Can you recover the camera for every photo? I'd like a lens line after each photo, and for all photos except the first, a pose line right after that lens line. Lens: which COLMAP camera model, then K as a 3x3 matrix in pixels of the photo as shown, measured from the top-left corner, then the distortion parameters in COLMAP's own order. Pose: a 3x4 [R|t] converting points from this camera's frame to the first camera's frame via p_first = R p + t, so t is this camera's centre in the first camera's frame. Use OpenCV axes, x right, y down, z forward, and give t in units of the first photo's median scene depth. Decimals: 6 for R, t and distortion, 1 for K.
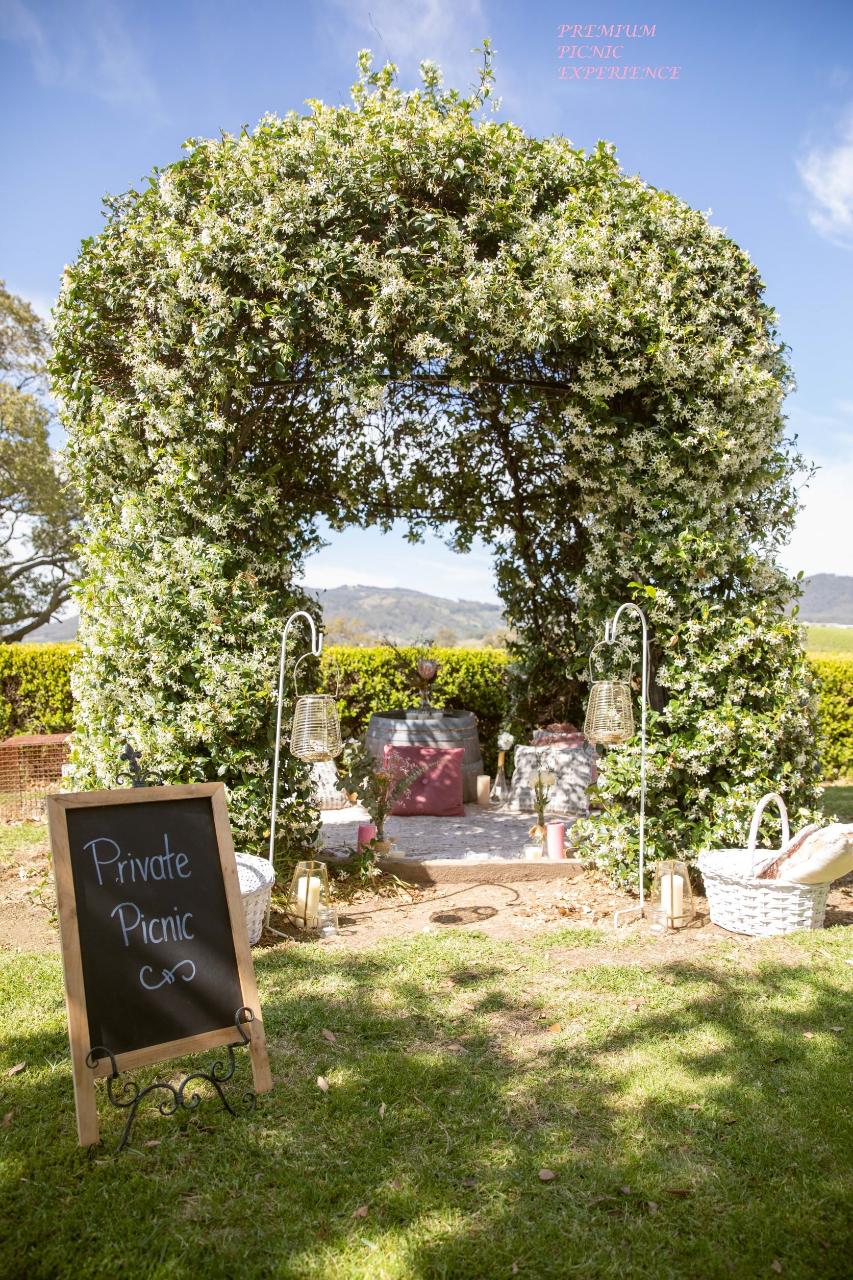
lens RADIAL K [[864.2, 0, 425.2], [0, 864.2, 634.4], [0, 0, 1]] dist [-0.080140, 0.020915]
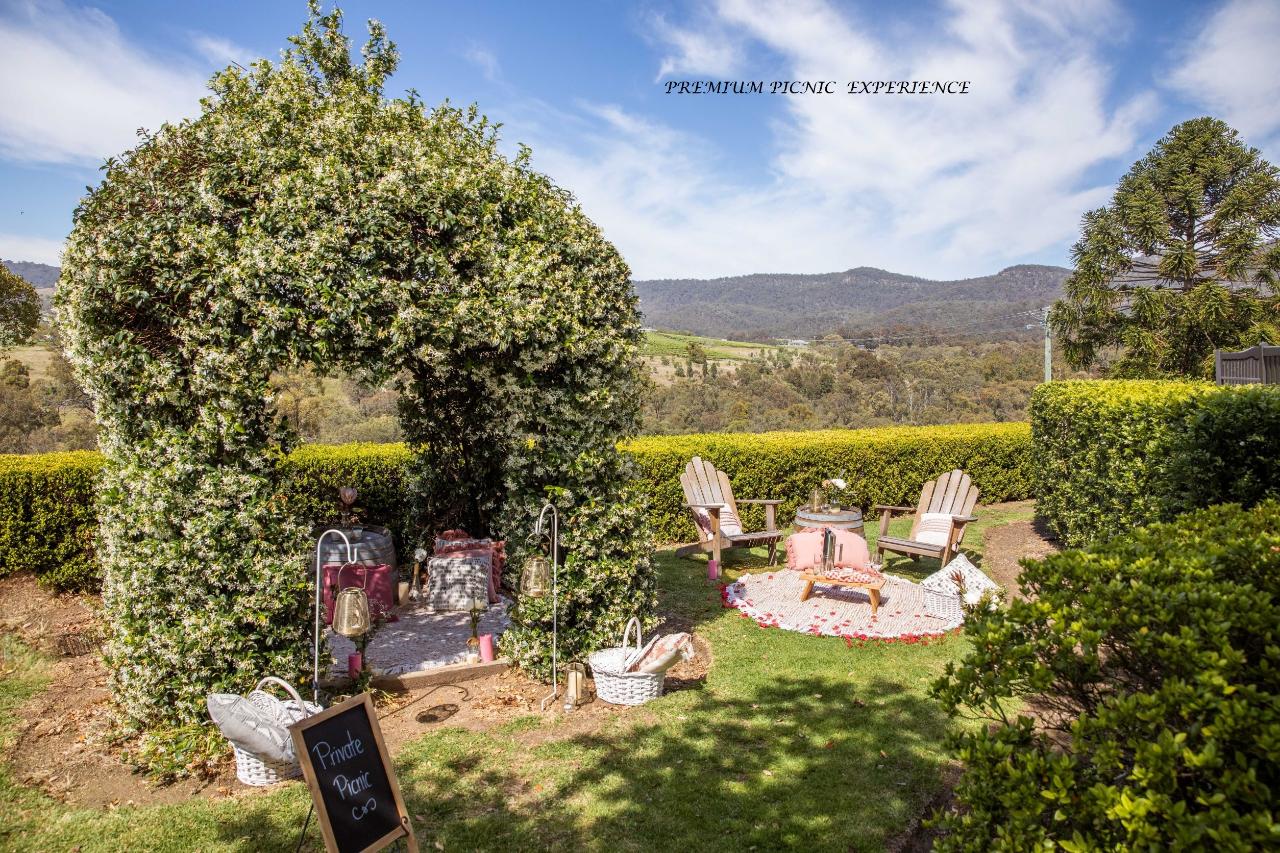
lens RADIAL K [[864.2, 0, 631.5], [0, 864.2, 432.5], [0, 0, 1]] dist [-0.080140, 0.020915]
pose [[0.896671, -0.025388, 0.441969, -0.300735], [-0.021863, 0.994596, 0.101489, -0.315586], [-0.442157, -0.100665, 0.891271, -0.417022]]
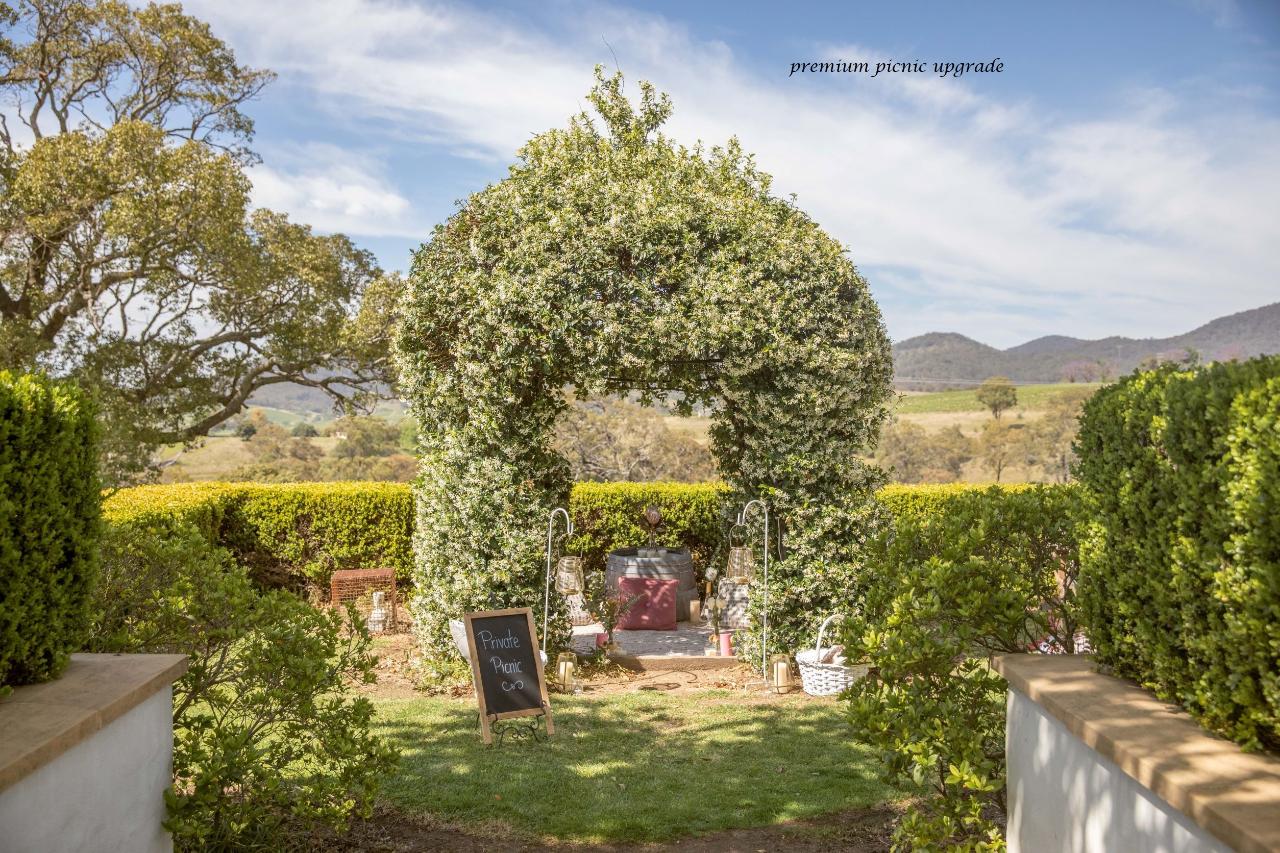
lens RADIAL K [[1142.5, 0, 639.2], [0, 1142.5, 422.7], [0, 0, 1]] dist [-0.041306, 0.006178]
pose [[0.998439, -0.007408, -0.055365, 0.132236], [0.008170, 0.999875, 0.013558, -0.212176], [0.055257, -0.013989, 0.998374, -1.191811]]
